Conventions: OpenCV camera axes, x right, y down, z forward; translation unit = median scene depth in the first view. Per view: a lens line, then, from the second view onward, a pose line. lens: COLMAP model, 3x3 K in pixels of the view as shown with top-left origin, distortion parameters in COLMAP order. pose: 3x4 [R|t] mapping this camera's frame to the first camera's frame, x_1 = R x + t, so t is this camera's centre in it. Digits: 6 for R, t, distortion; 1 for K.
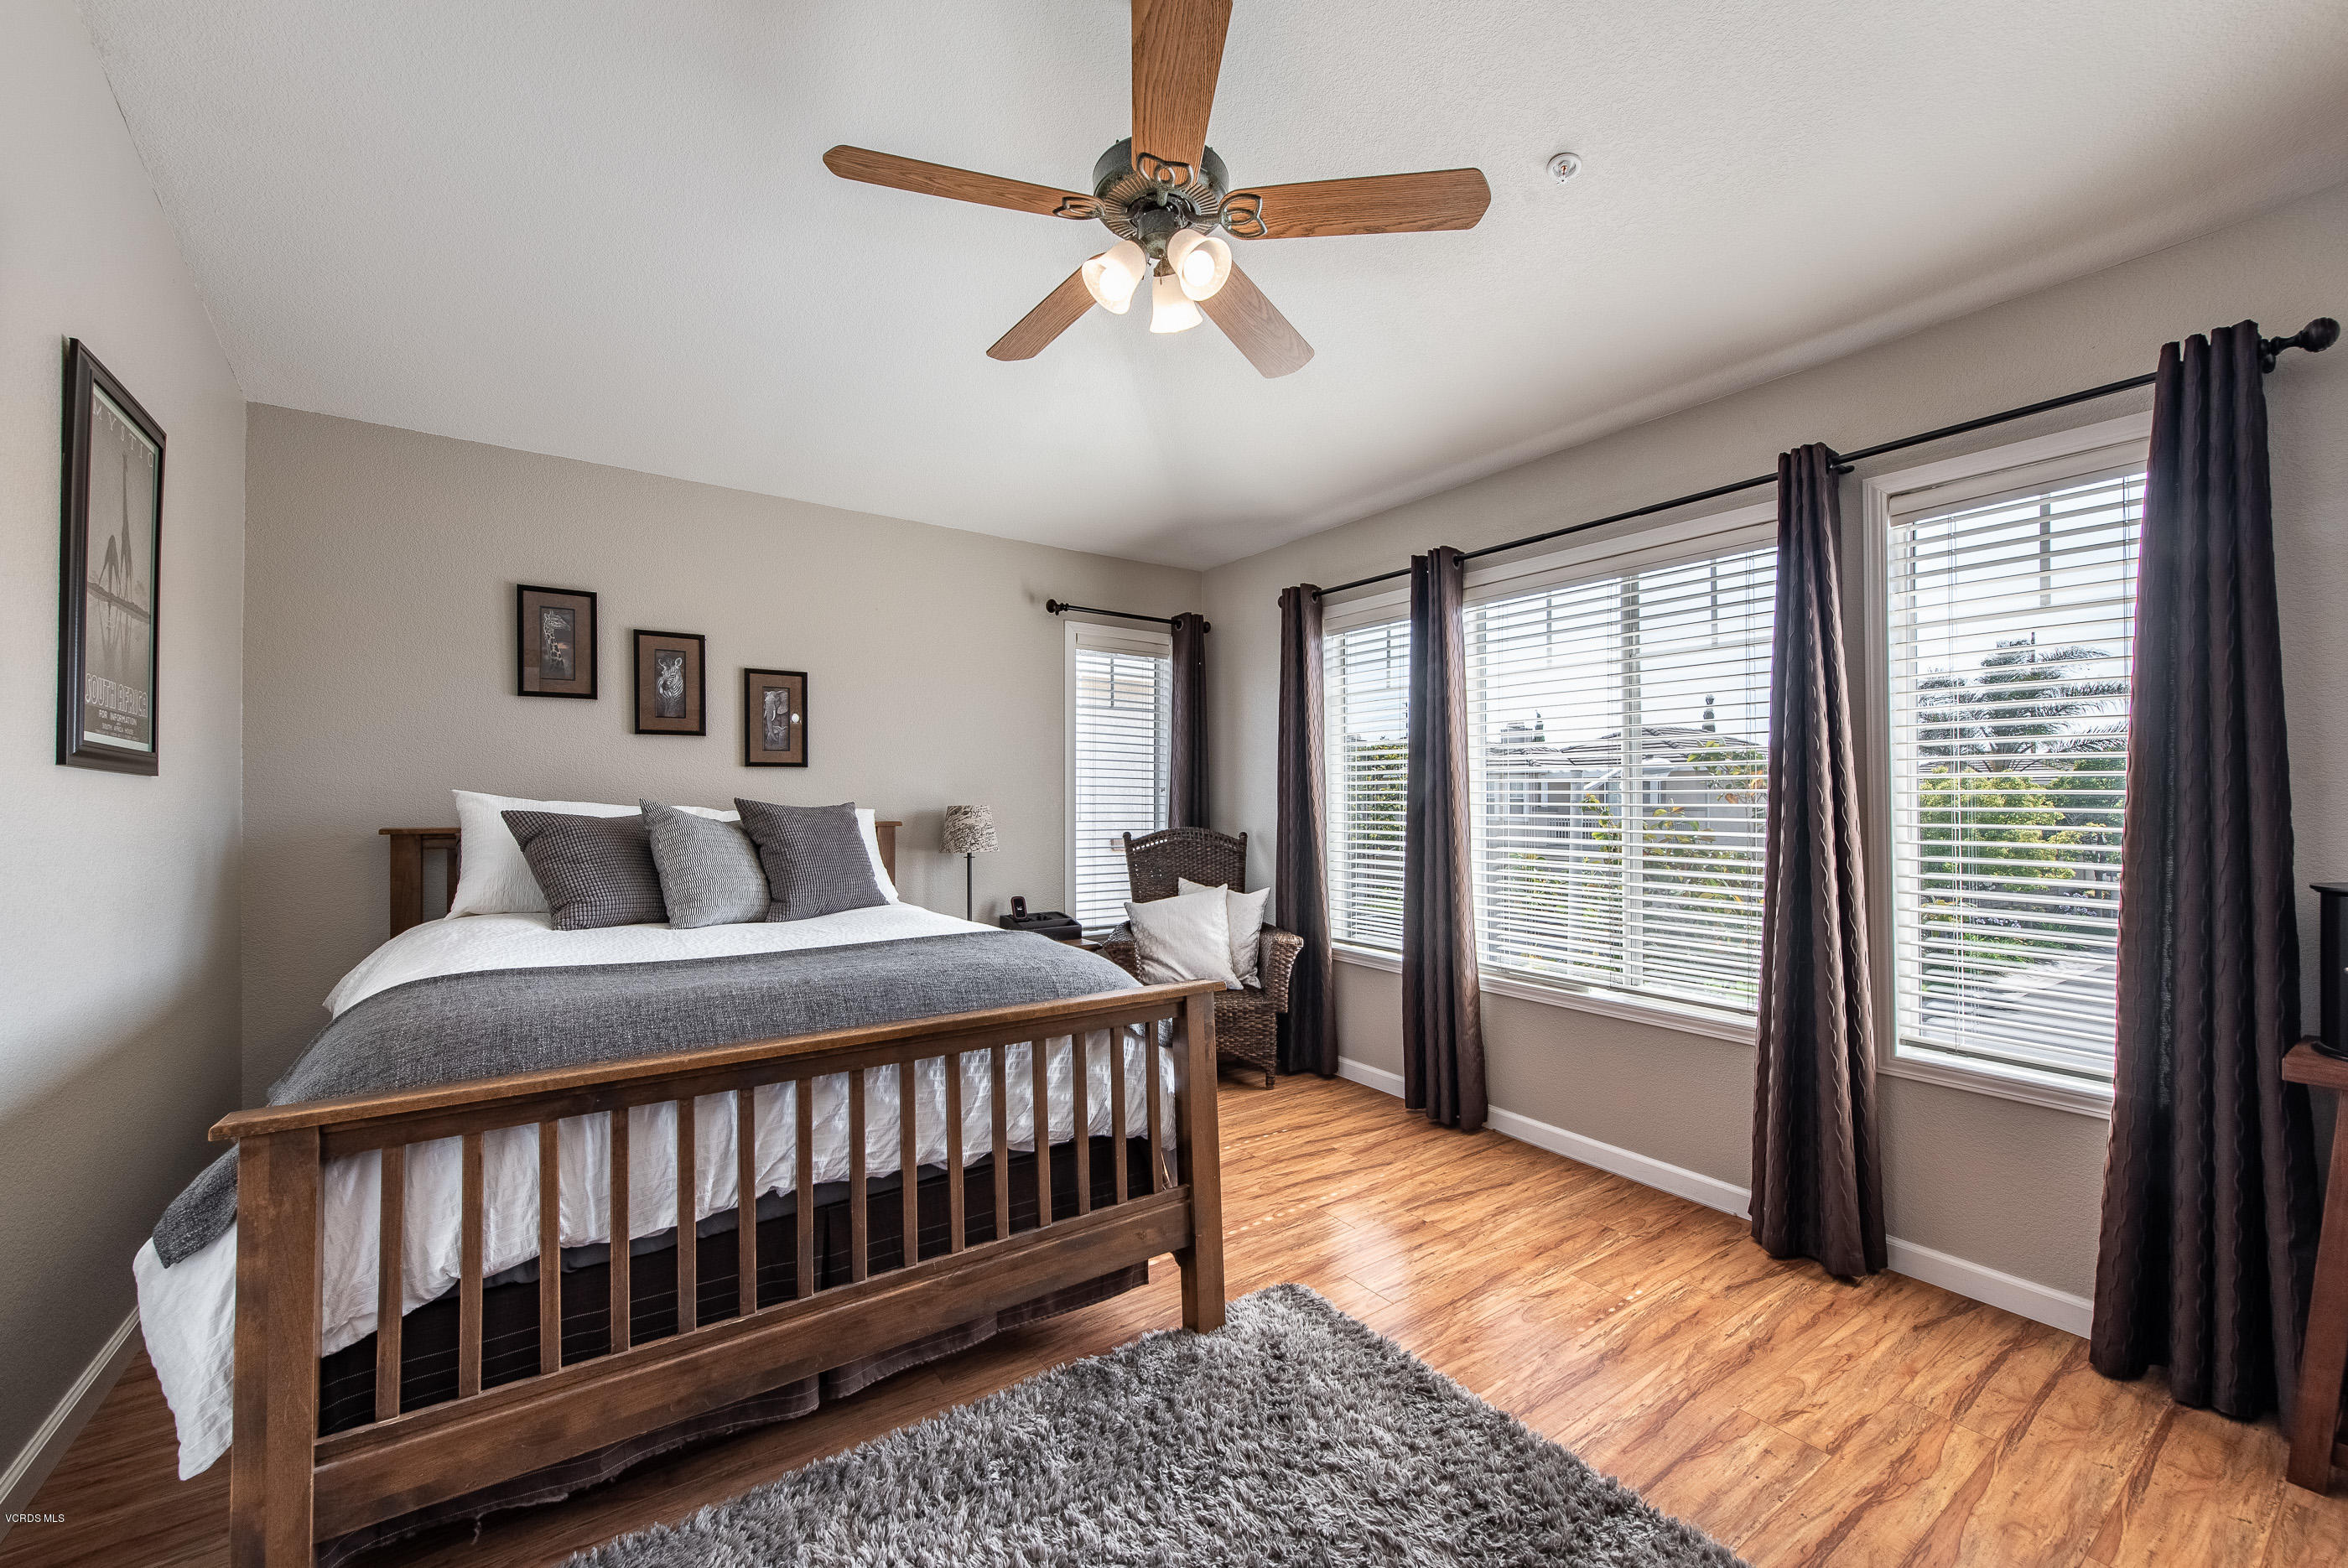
lens RADIAL K [[921.6, 0, 1174.5], [0, 921.6, 780.7], [0, 0, 1]] dist [0.003140, -0.001878]
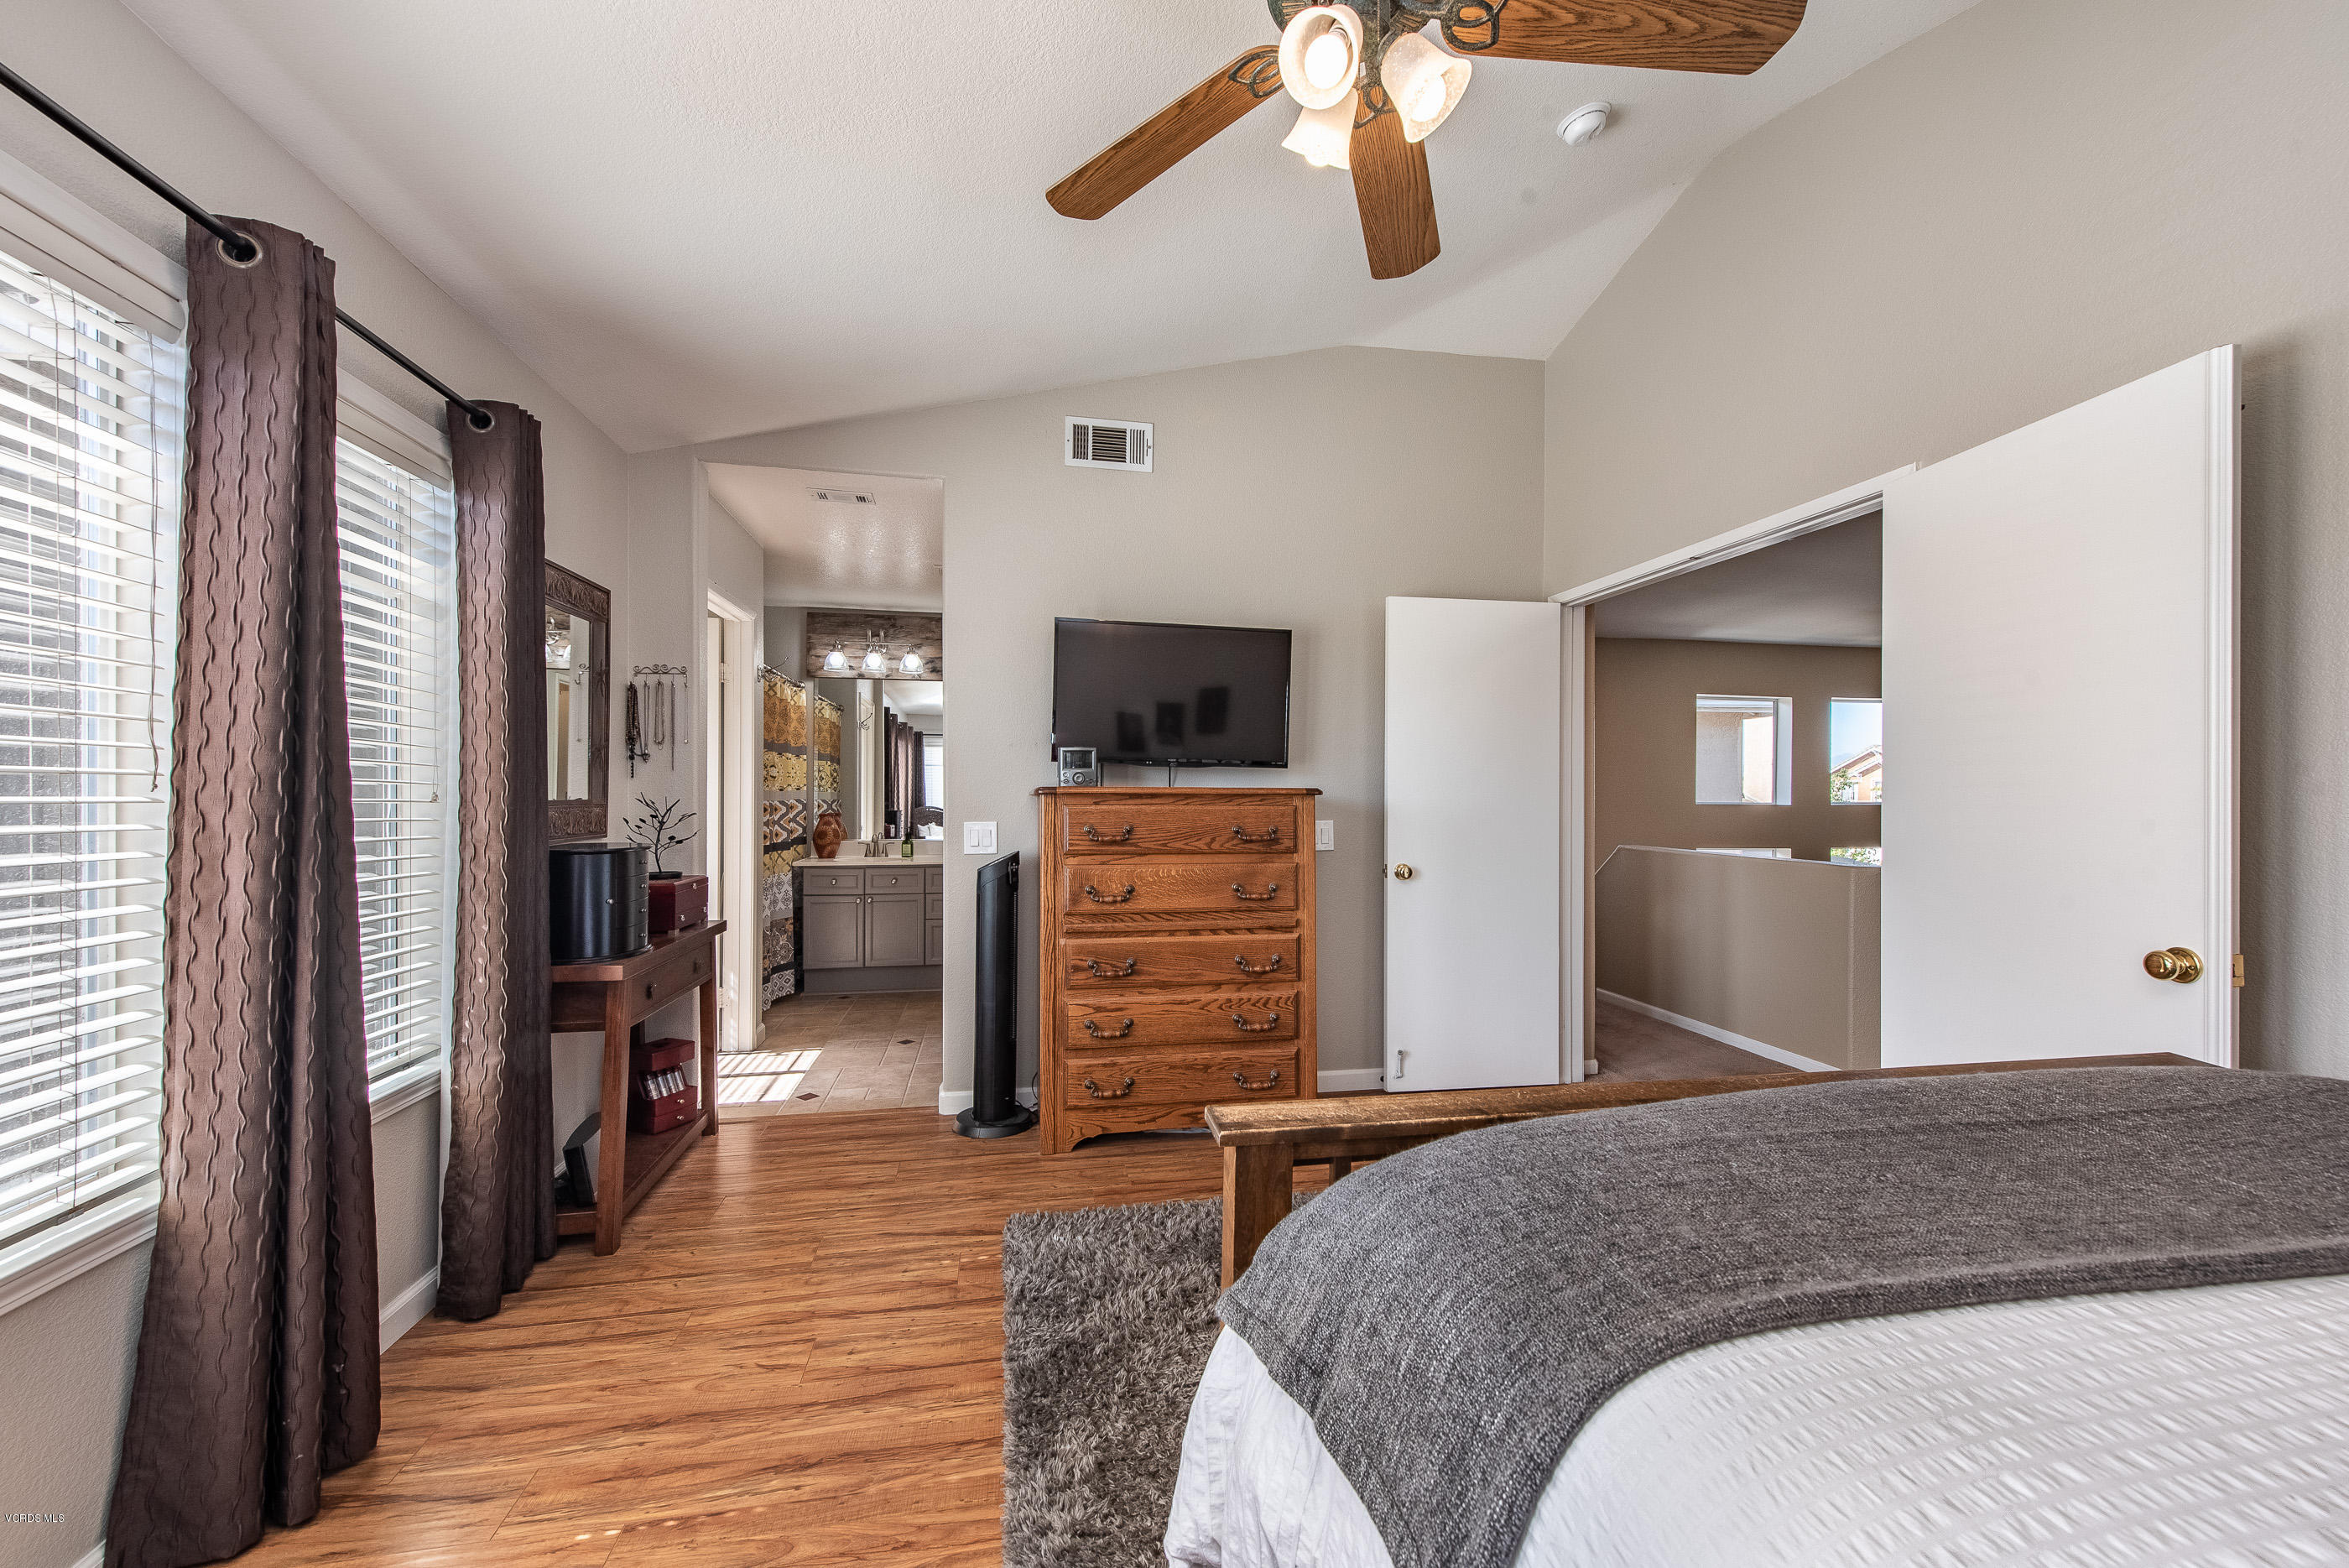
lens RADIAL K [[922.0, 0, 1174.3], [0, 922.0, 786.5], [0, 0, 1]] dist [0.003140, -0.001878]
pose [[-0.907605, 0.000412, 0.419824, -0.197710], [-0.007755, 0.999812, -0.017746, 0.032176], [-0.419753, -0.019362, -0.907432, 1.779459]]
